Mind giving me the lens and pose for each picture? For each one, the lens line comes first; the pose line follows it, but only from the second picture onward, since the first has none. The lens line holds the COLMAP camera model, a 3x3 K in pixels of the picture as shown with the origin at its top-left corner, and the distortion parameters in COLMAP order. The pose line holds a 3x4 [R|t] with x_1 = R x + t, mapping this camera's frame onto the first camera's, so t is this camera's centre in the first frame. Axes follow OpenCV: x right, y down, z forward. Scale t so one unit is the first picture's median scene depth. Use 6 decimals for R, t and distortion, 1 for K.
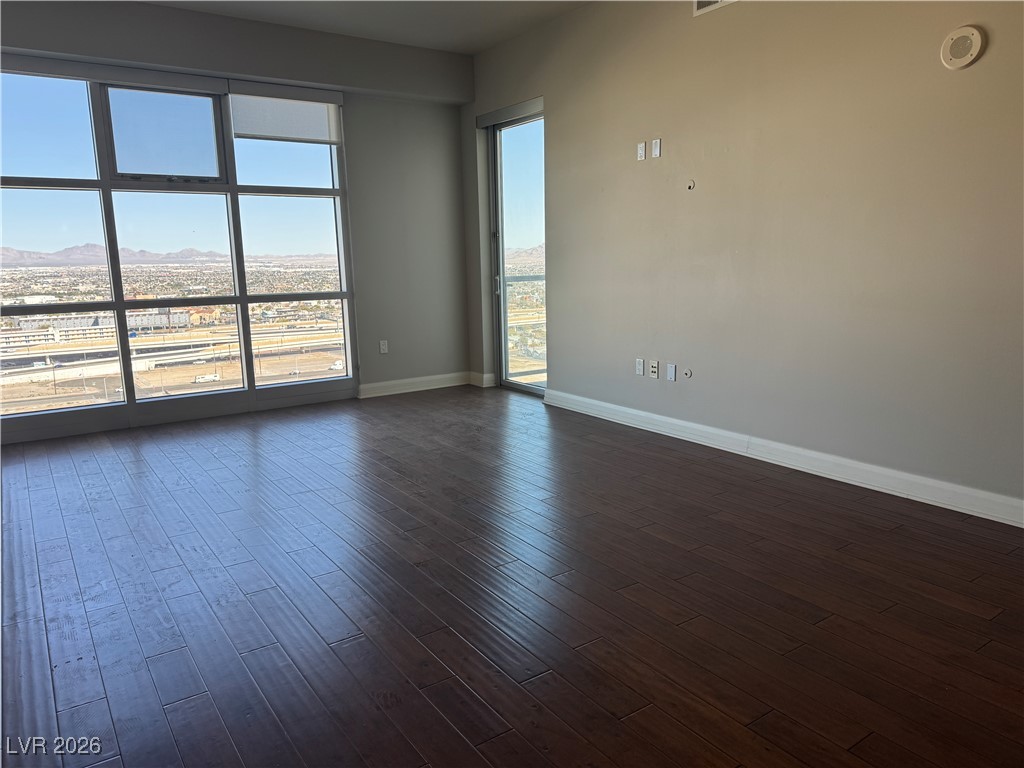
lens RADIAL K [[714.3, 0, 512.0], [0, 714.3, 384.0], [0, 0, 1]] dist [0.139847, -0.179956]
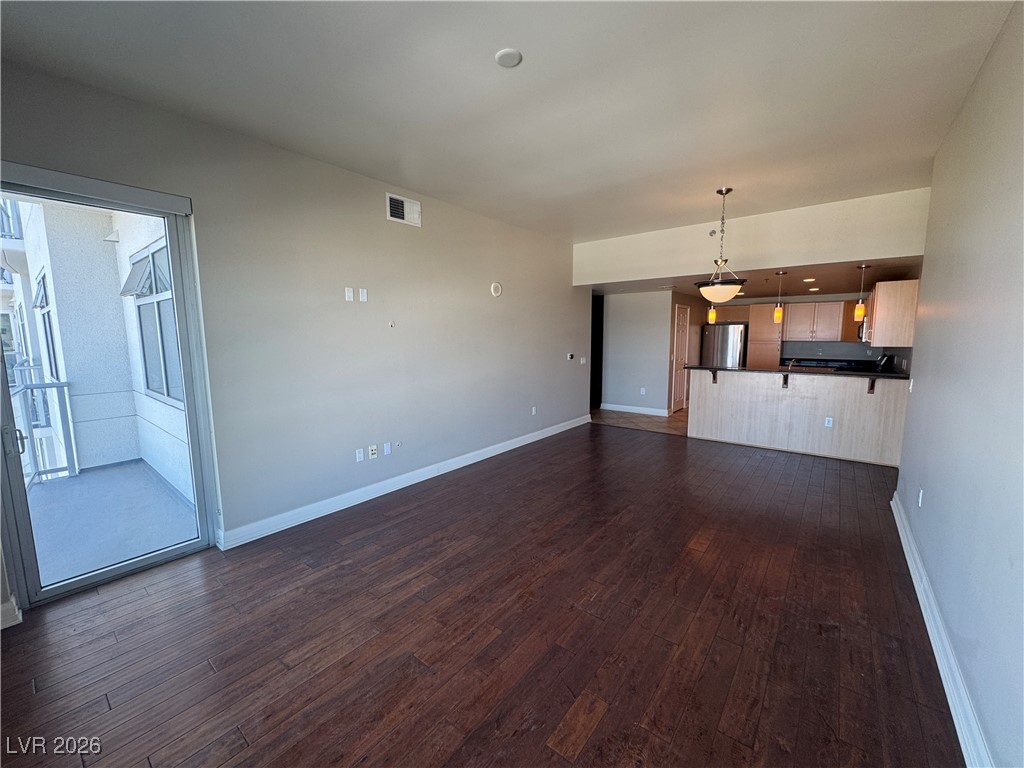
lens RADIAL K [[409.1, 0, 512.0], [0, 409.1, 384.0], [0, 0, 1]] dist [-0.000245, -0.000206]
pose [[-0.289333, -0.092209, 0.952777, -0.531827], [0.184066, 0.971415, 0.149908, -0.187763], [-0.939365, 0.218748, -0.264090, 0.814314]]
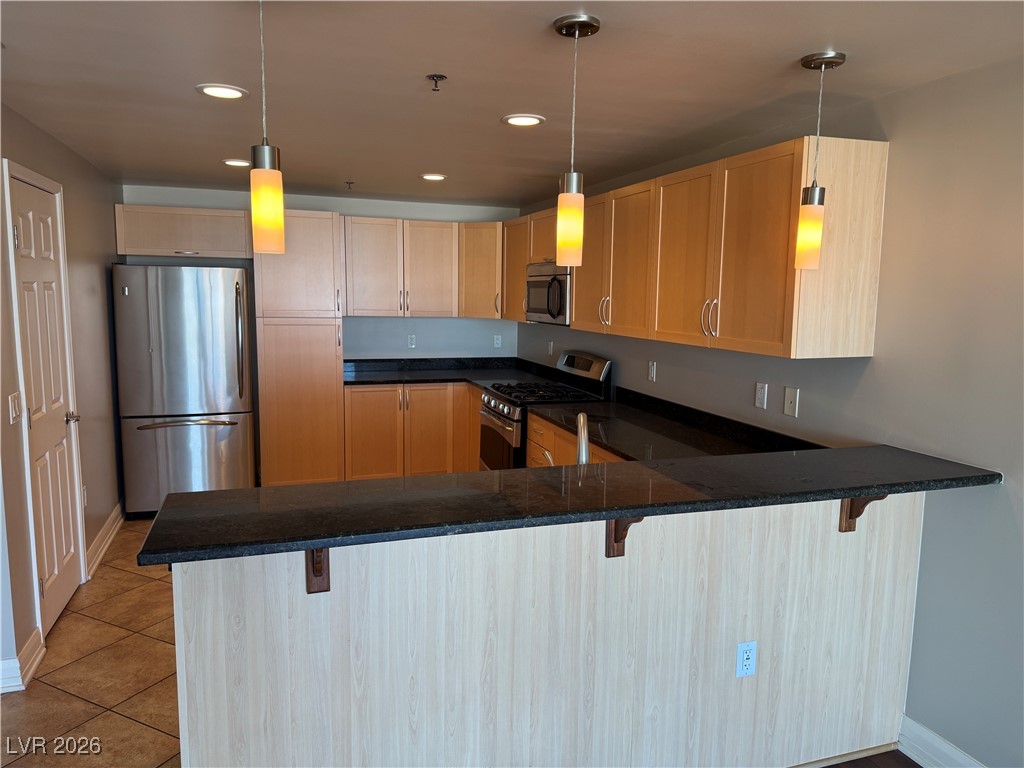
lens RADIAL K [[714.3, 0, 512.0], [0, 714.3, 384.0], [0, 0, 1]] dist [0.139847, -0.179956]
pose [[-0.961158, -0.027725, 0.274602, 0.125421], [0.056507, 0.954099, 0.294113, -0.121839], [-0.270152, 0.298206, -0.915473, 0.315413]]
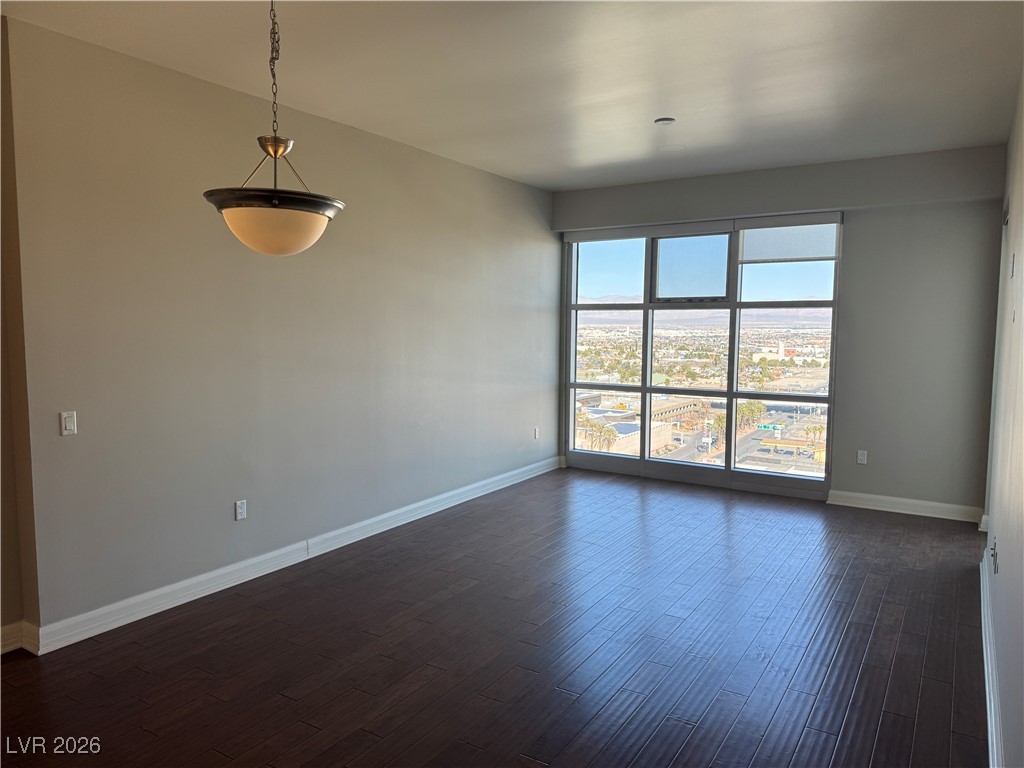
lens RADIAL K [[714.3, 0, 512.0], [0, 714.3, 384.0], [0, 0, 1]] dist [0.139847, -0.179956]
pose [[0.393987, 0.102204, -0.913416, 0.592973], [-0.177041, 0.983626, 0.033696, -0.112127], [0.901904, 0.148437, 0.405630, 0.191844]]
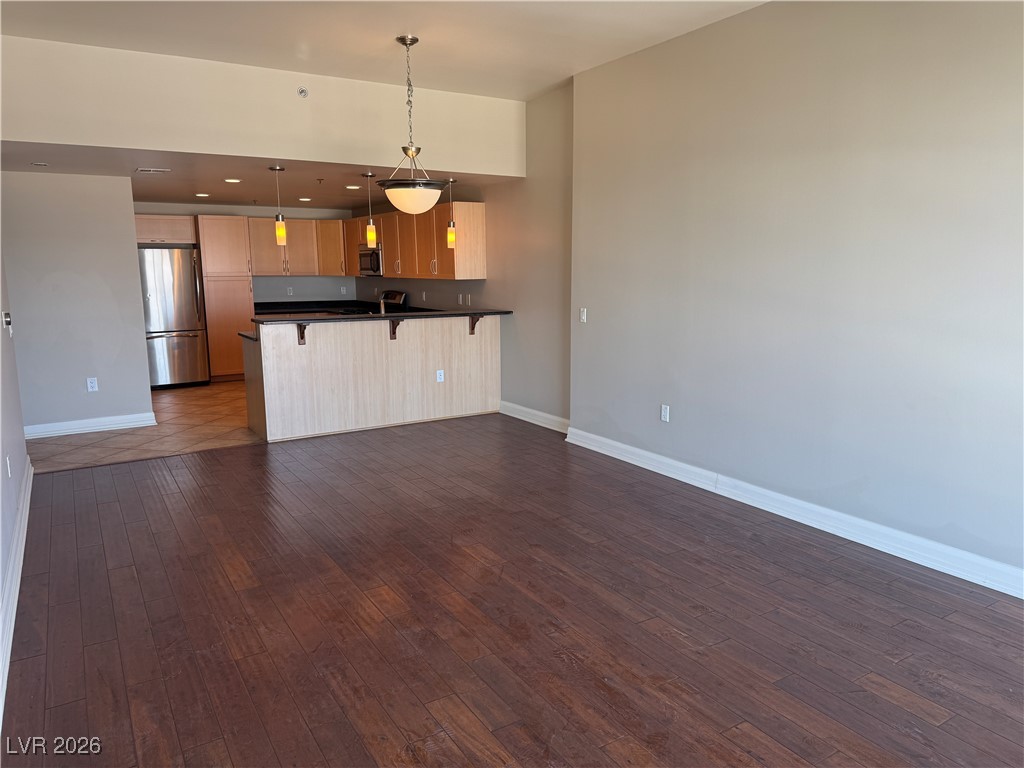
lens RADIAL K [[714.3, 0, 512.0], [0, 714.3, 384.0], [0, 0, 1]] dist [0.139847, -0.179956]
pose [[-0.998050, 0.023095, 0.057991, -0.087615], [0.041409, 0.940146, 0.338246, -0.247377], [-0.046708, 0.339988, -0.939269, 1.111489]]
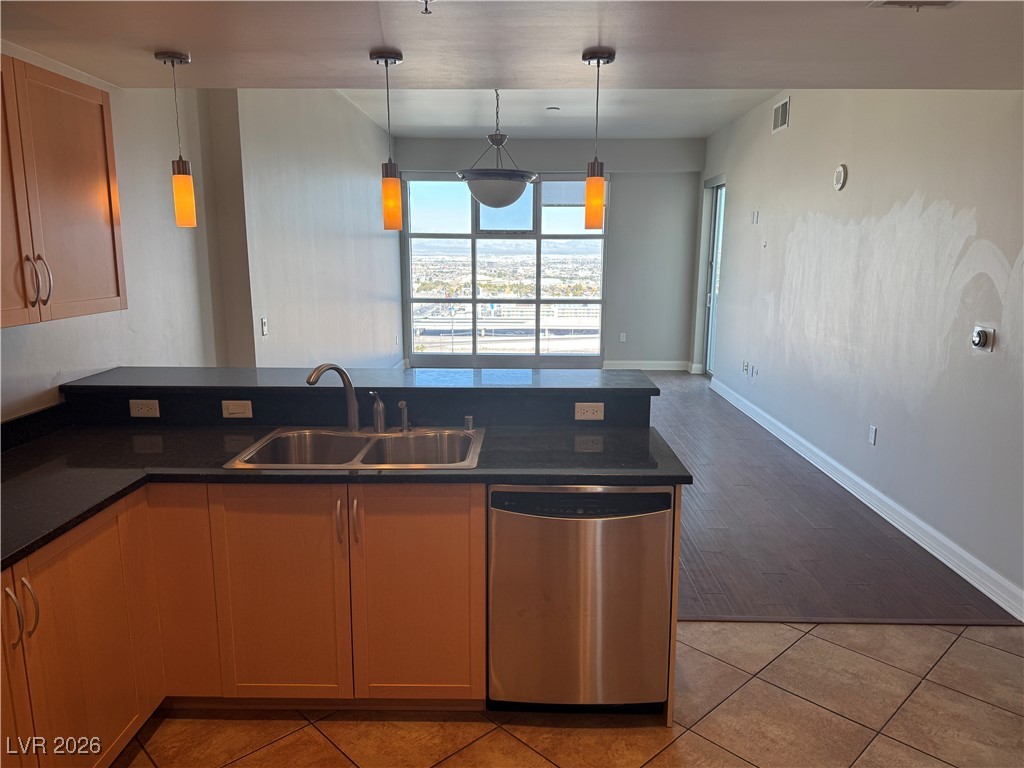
lens RADIAL K [[714.3, 0, 512.0], [0, 714.3, 384.0], [0, 0, 1]] dist [0.139847, -0.179956]
pose [[0.812013, 0.131693, -0.568587, 0.566375], [-0.125329, 0.990829, 0.050505, -0.002584], [0.570024, 0.030250, 0.821071, -0.404163]]
